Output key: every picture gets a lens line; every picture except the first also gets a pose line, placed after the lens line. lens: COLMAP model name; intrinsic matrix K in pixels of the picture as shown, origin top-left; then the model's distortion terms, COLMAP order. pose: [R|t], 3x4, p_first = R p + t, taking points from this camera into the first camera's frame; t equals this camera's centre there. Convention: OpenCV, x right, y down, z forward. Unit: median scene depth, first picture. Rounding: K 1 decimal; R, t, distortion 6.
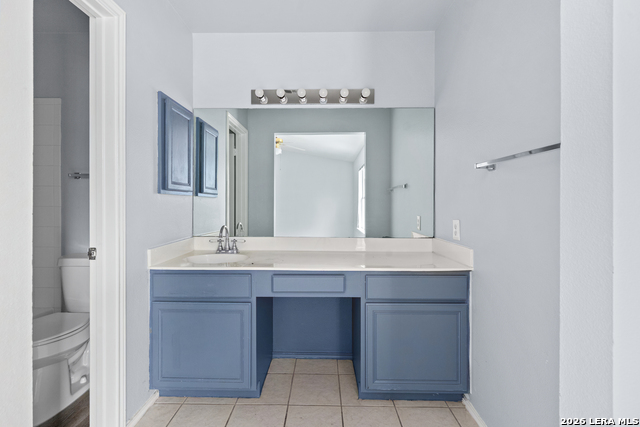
lens RADIAL K [[291.7, 0, 321.5], [0, 291.7, 207.2], [0, 0, 1]] dist [-0.002242, 0.000173]
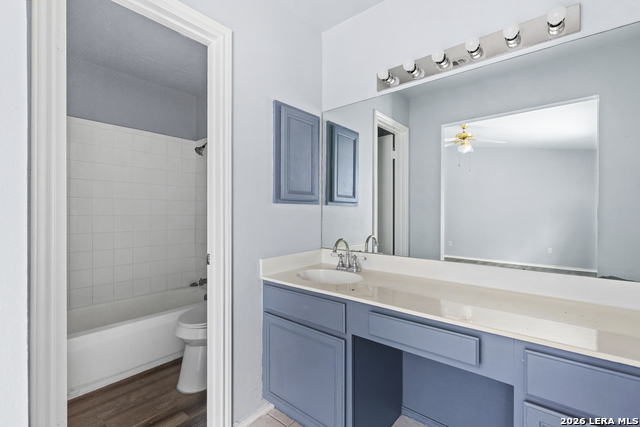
lens RADIAL K [[291.7, 0, 315.9], [0, 291.7, 215.7], [0, 0, 1]] dist [-0.002242, 0.000173]
pose [[0.766887, 0.001669, -0.641780, 0.152425], [-0.001918, 0.999998, 0.000308, -0.004590], [0.641779, 0.000995, 0.766889, 0.267073]]
